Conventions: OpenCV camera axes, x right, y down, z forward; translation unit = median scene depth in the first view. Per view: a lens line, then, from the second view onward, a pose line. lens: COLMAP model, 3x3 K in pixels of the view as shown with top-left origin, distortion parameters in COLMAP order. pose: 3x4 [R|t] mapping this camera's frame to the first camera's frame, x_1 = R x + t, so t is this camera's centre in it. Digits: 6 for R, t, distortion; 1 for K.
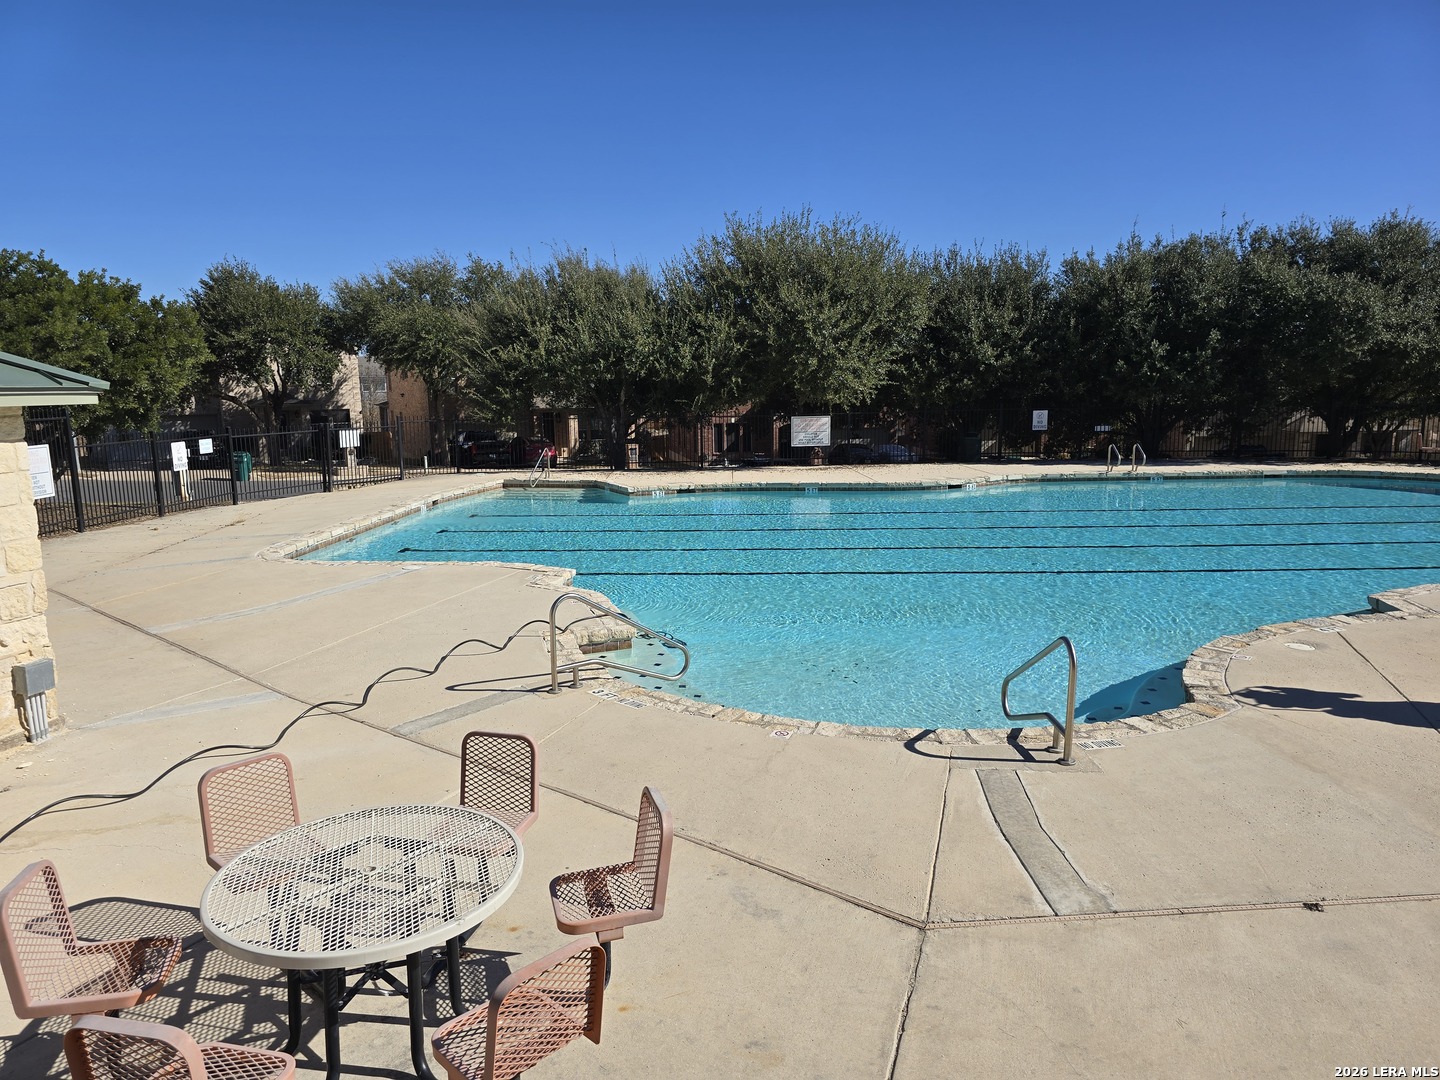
lens RADIAL K [[944.9, 0, 716.1], [0, 944.9, 560.8], [0, 0, 1]] dist [0.064601, -0.052806]
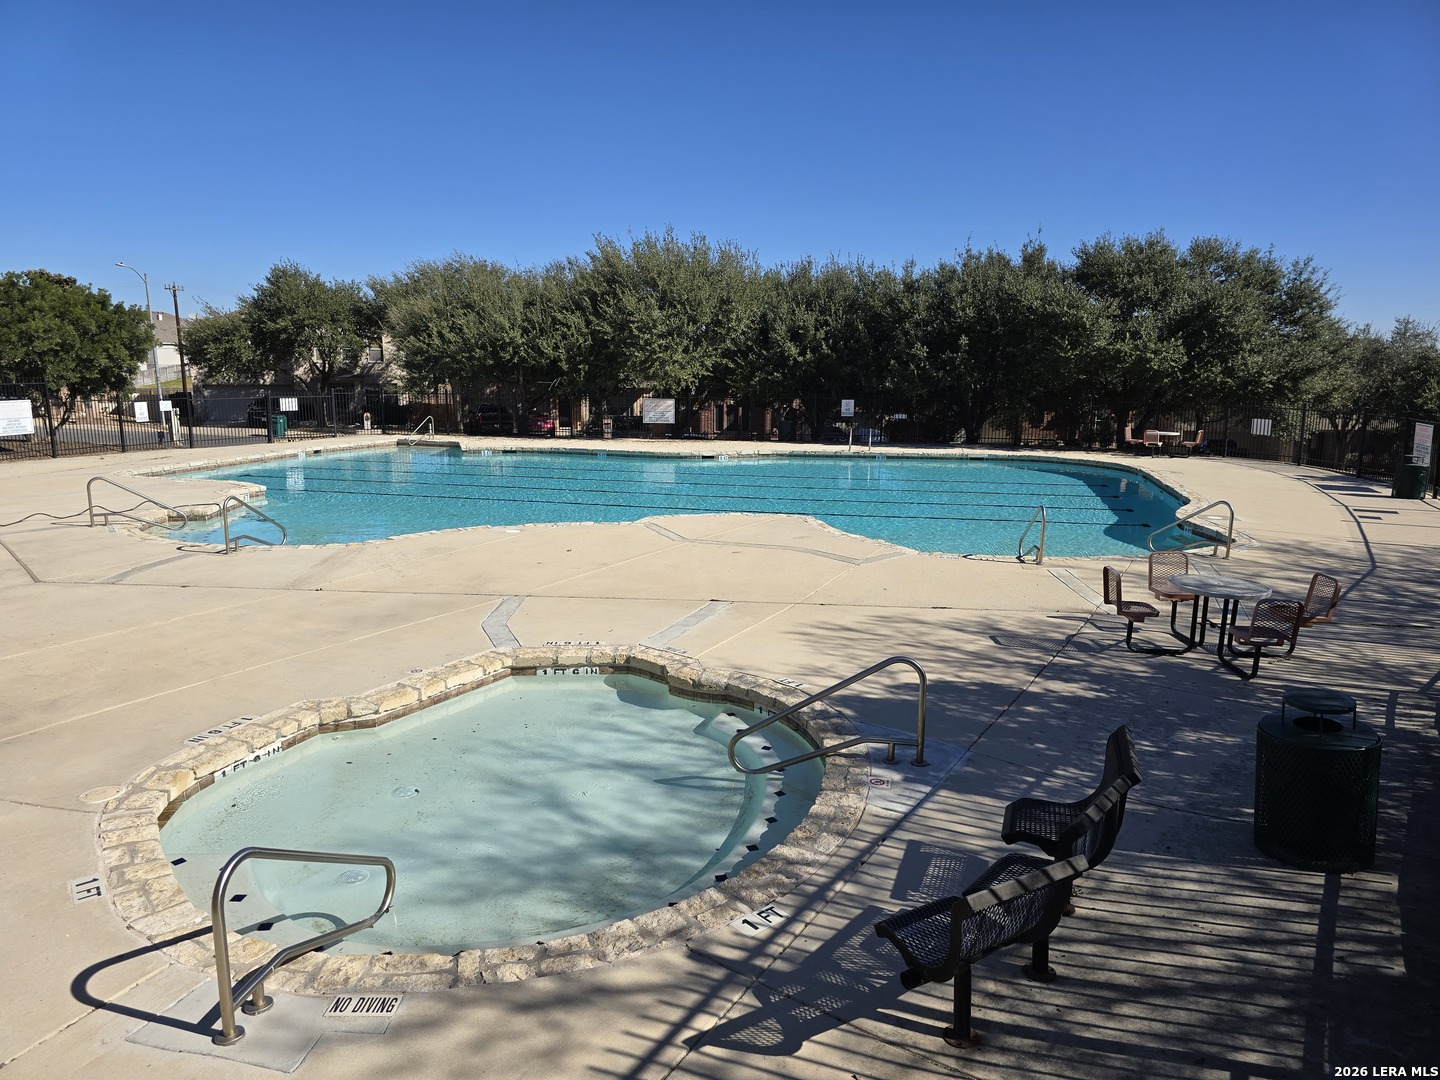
lens RADIAL K [[944.9, 0, 716.1], [0, 944.9, 560.8], [0, 0, 1]] dist [0.064601, -0.052806]
pose [[0.984284, 0.056817, -0.167205, 0.422255], [-0.053628, 0.998284, 0.023534, 0.026879], [0.168255, -0.014197, 0.985641, -0.220654]]
